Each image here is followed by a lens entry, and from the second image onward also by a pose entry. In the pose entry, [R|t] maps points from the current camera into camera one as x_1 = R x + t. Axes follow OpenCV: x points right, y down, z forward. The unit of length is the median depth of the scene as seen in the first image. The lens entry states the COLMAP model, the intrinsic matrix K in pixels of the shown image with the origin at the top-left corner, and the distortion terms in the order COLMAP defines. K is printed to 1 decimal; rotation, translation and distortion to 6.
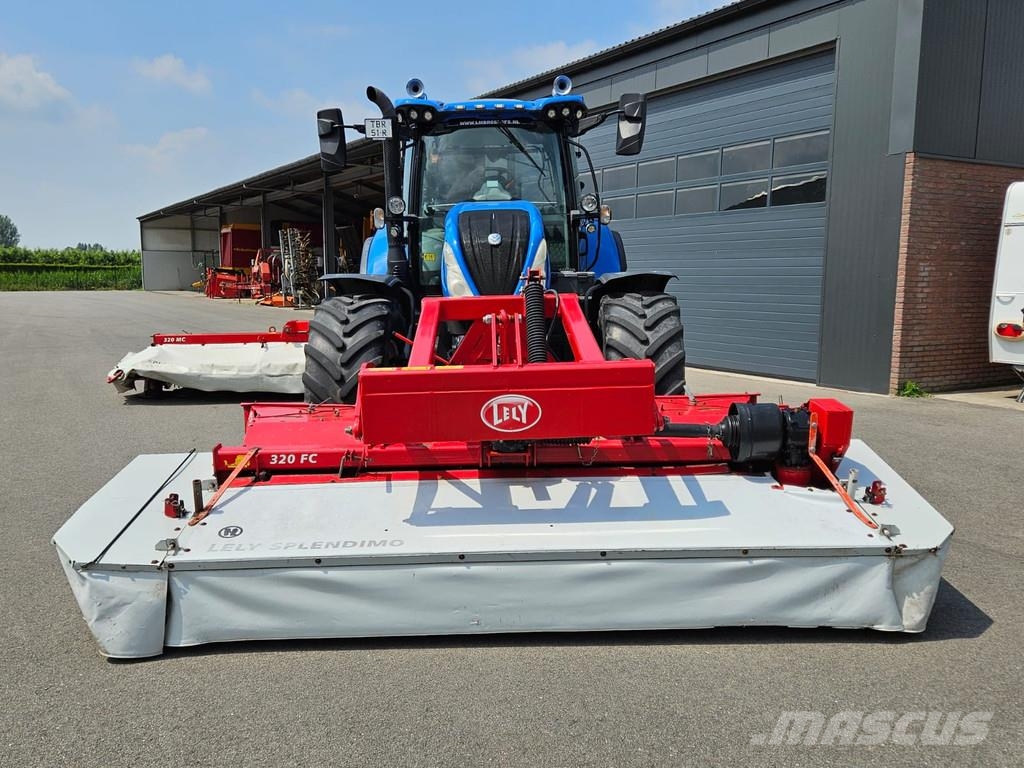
lens RADIAL K [[888.9, 0, 492.0], [0, 888.9, 386.1], [0, 0, 1]] dist [0.086010, -0.080964]
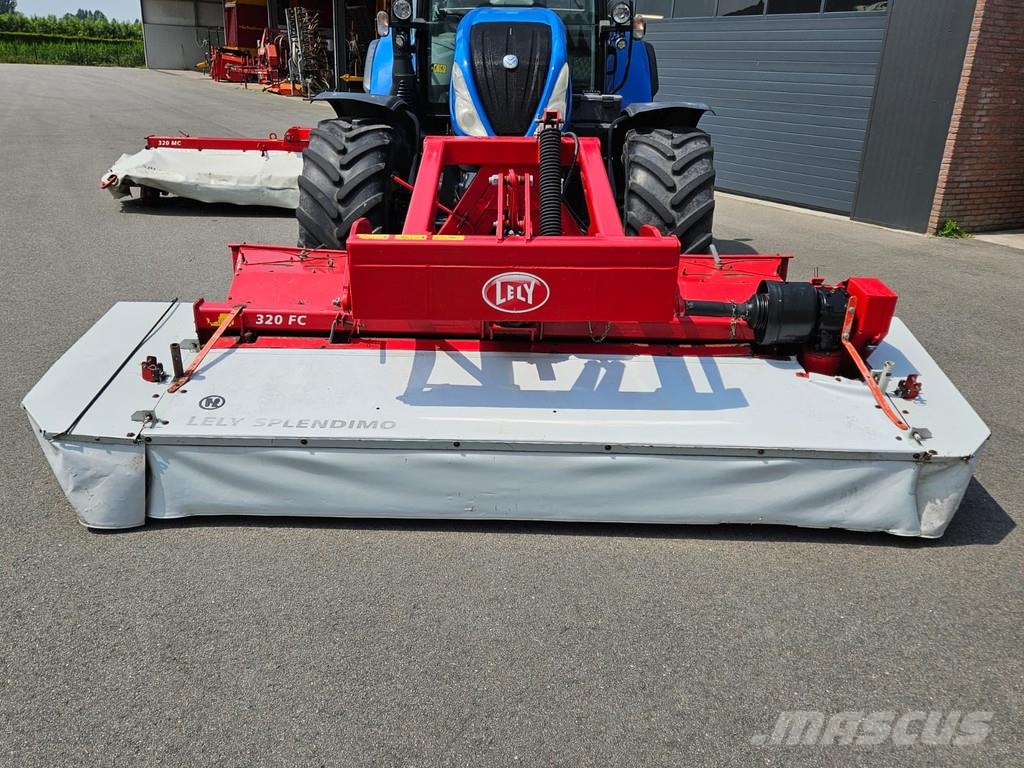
lens RADIAL K [[888.9, 0, 492.0], [0, 888.9, 386.1], [0, 0, 1]] dist [0.086010, -0.080964]
pose [[0.999188, 0.038837, -0.010697, 0.009523], [-0.035554, 0.975068, 0.219040, -0.065361], [0.018937, -0.218482, 0.975657, 0.090071]]
